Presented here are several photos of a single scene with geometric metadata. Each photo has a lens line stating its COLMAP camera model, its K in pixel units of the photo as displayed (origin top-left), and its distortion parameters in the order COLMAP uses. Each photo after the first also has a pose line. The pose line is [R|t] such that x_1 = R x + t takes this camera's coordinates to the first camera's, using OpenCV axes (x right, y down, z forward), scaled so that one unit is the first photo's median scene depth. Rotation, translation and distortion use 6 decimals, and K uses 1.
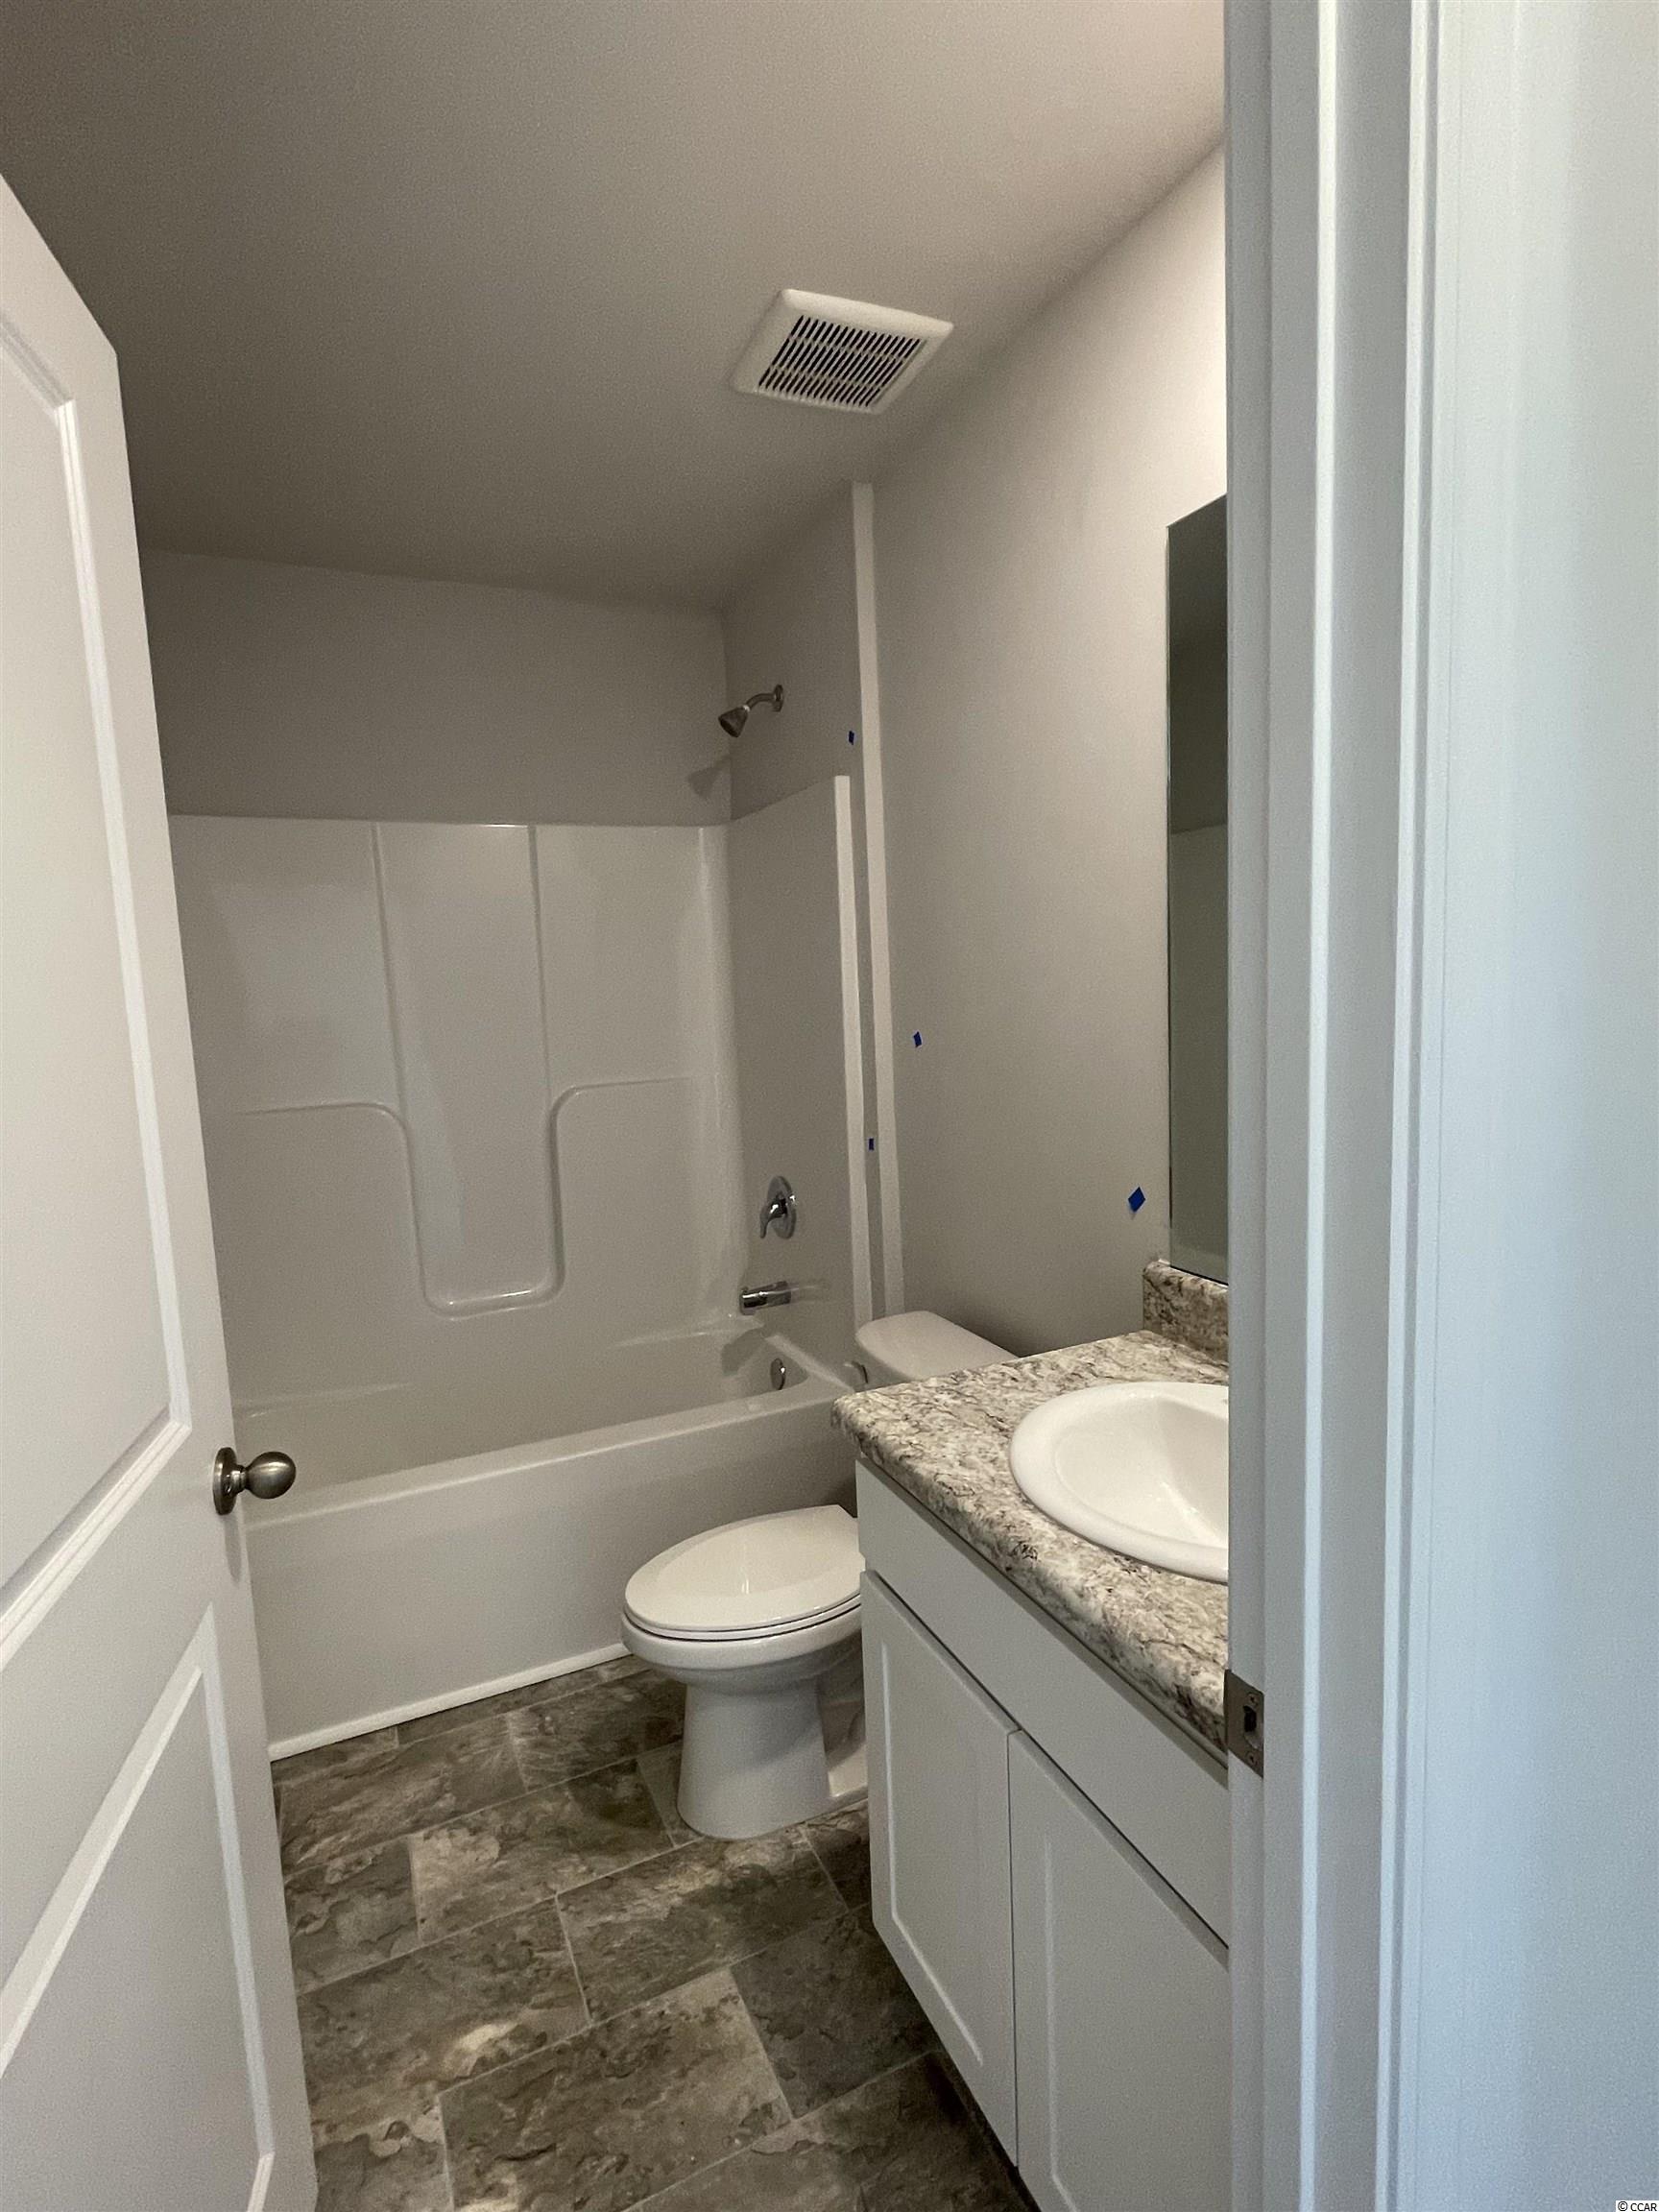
lens RADIAL K [[1076.6, 0, 829.5], [0, 1076.6, 1106.0], [0, 0, 1]] dist [-0.008696, -0.000637]
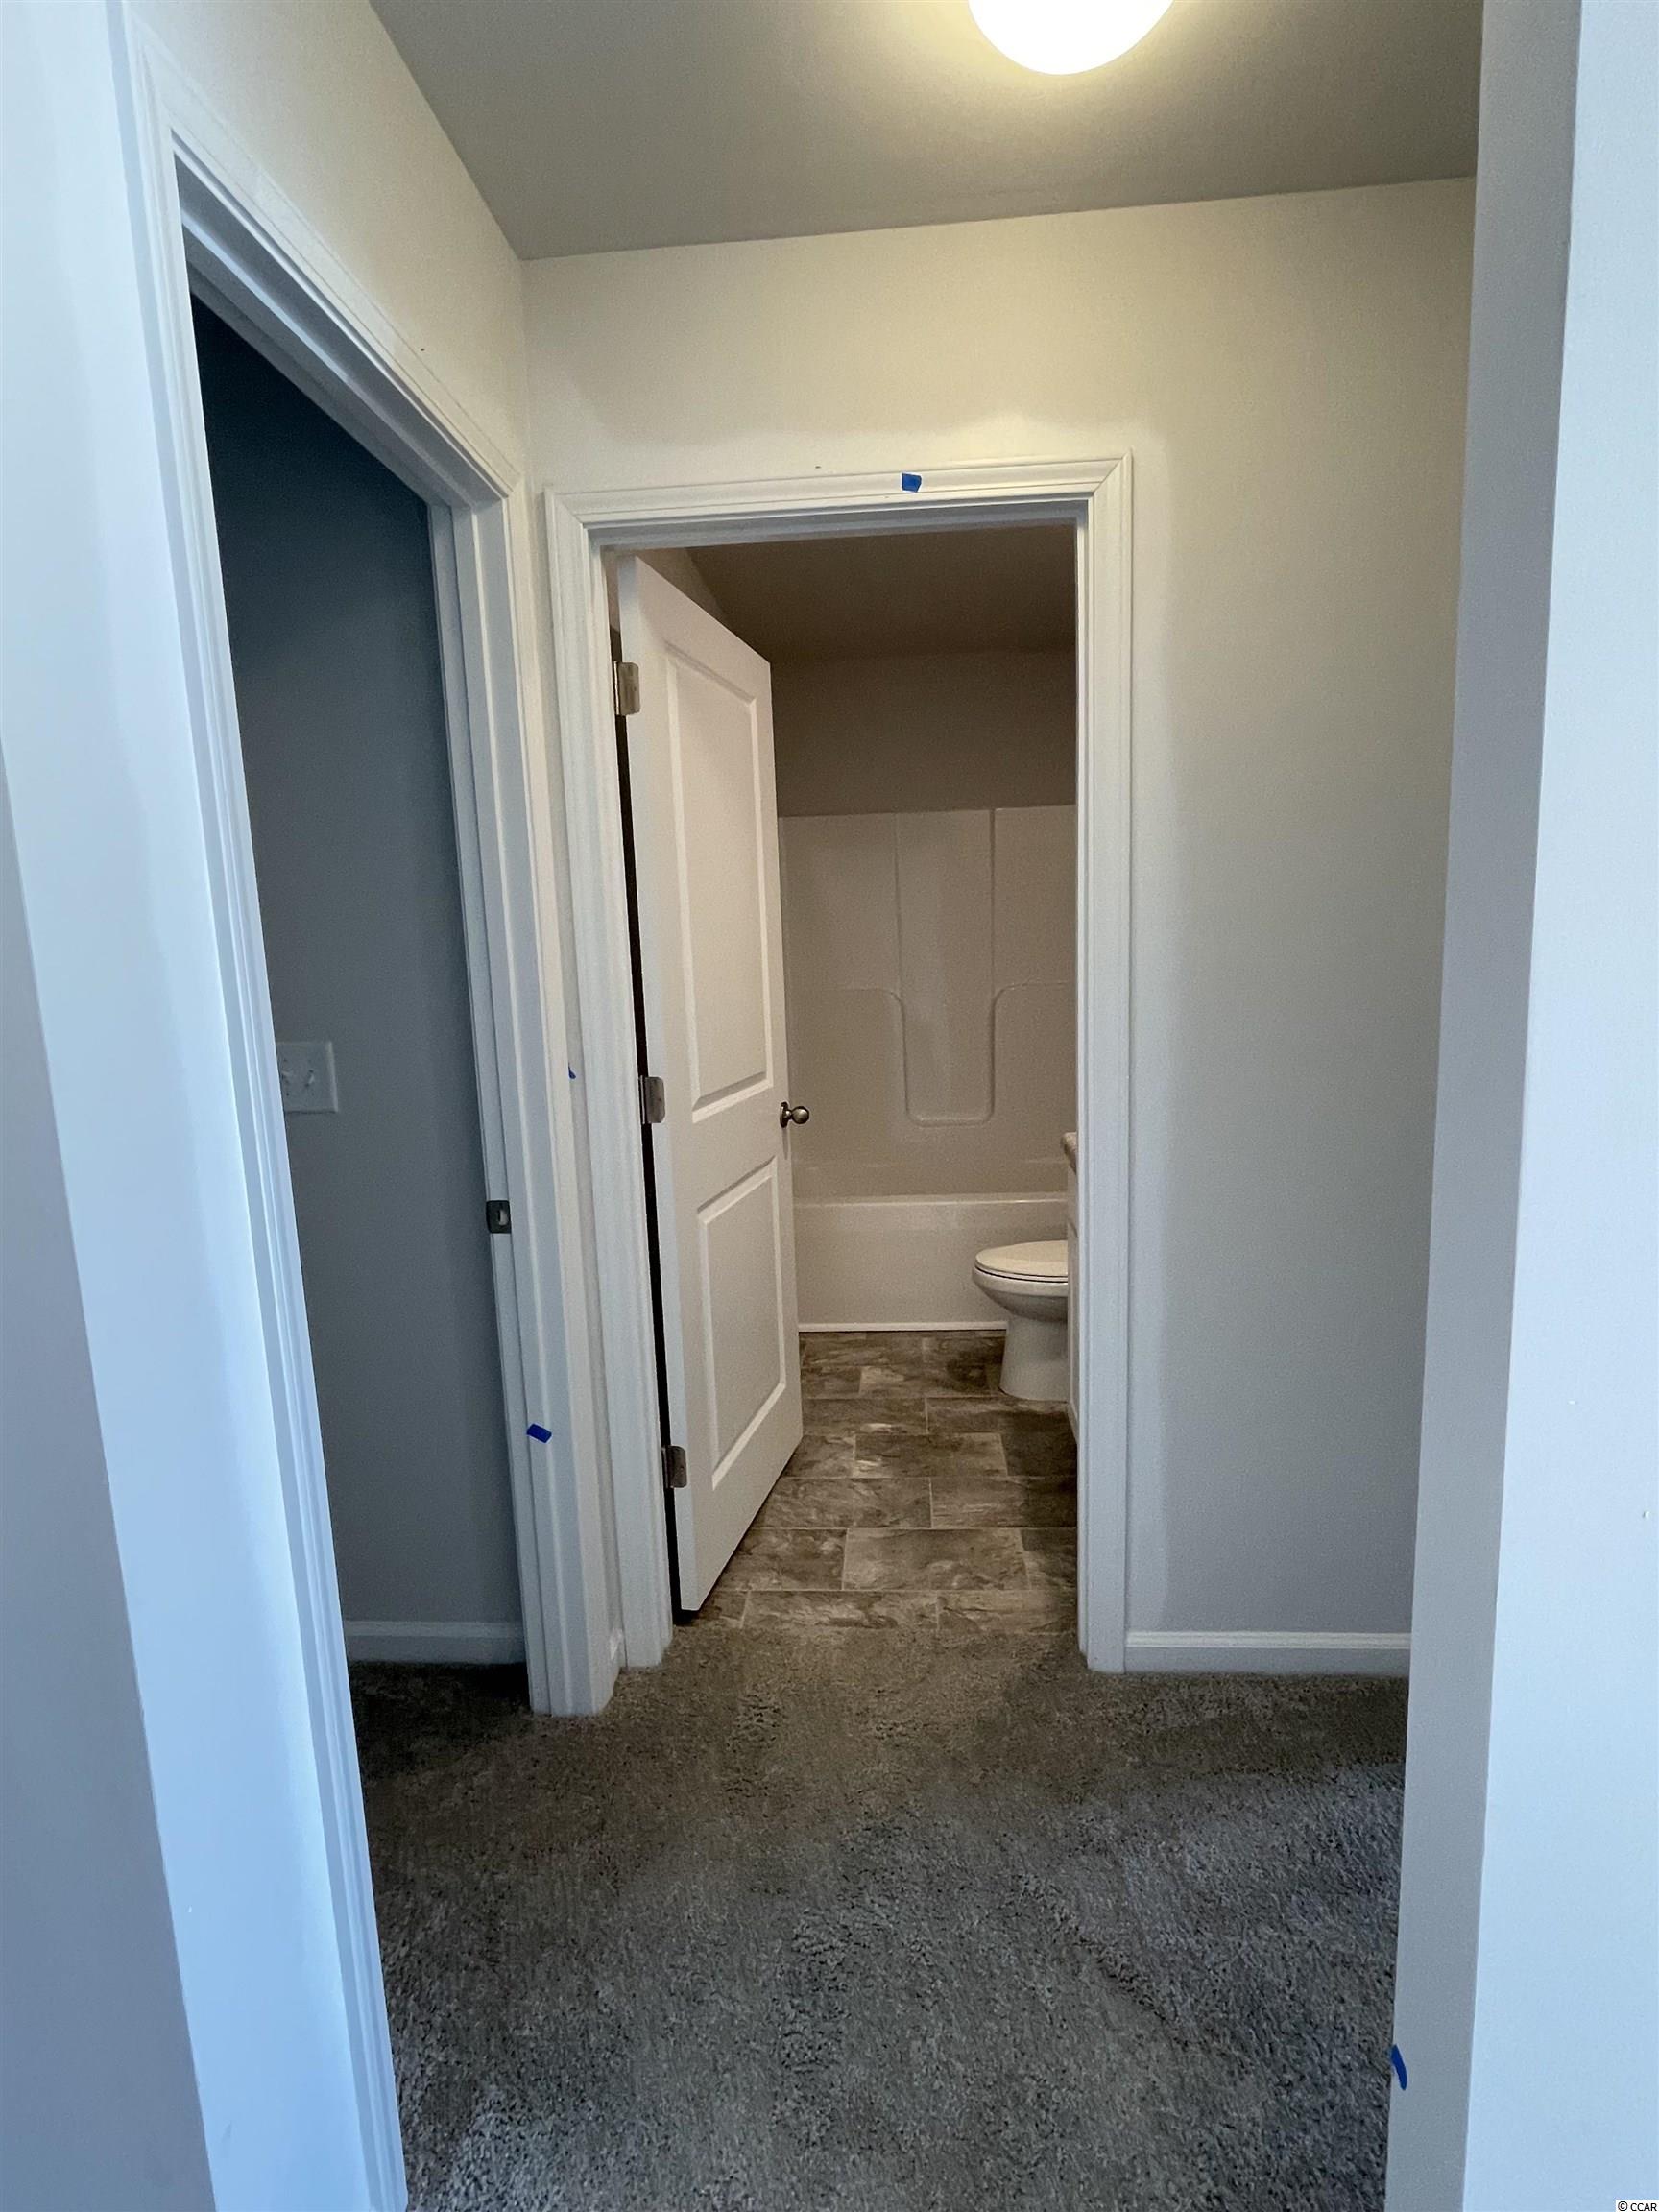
lens RADIAL K [[1076.6, 0, 829.5], [0, 1076.6, 1106.0], [0, 0, 1]] dist [-0.008696, -0.000637]
pose [[0.873219, 0.080770, -0.480588, 0.466376], [-0.052092, 0.995989, 0.072742, 0.090553], [0.484536, -0.038485, 0.873925, -0.726169]]
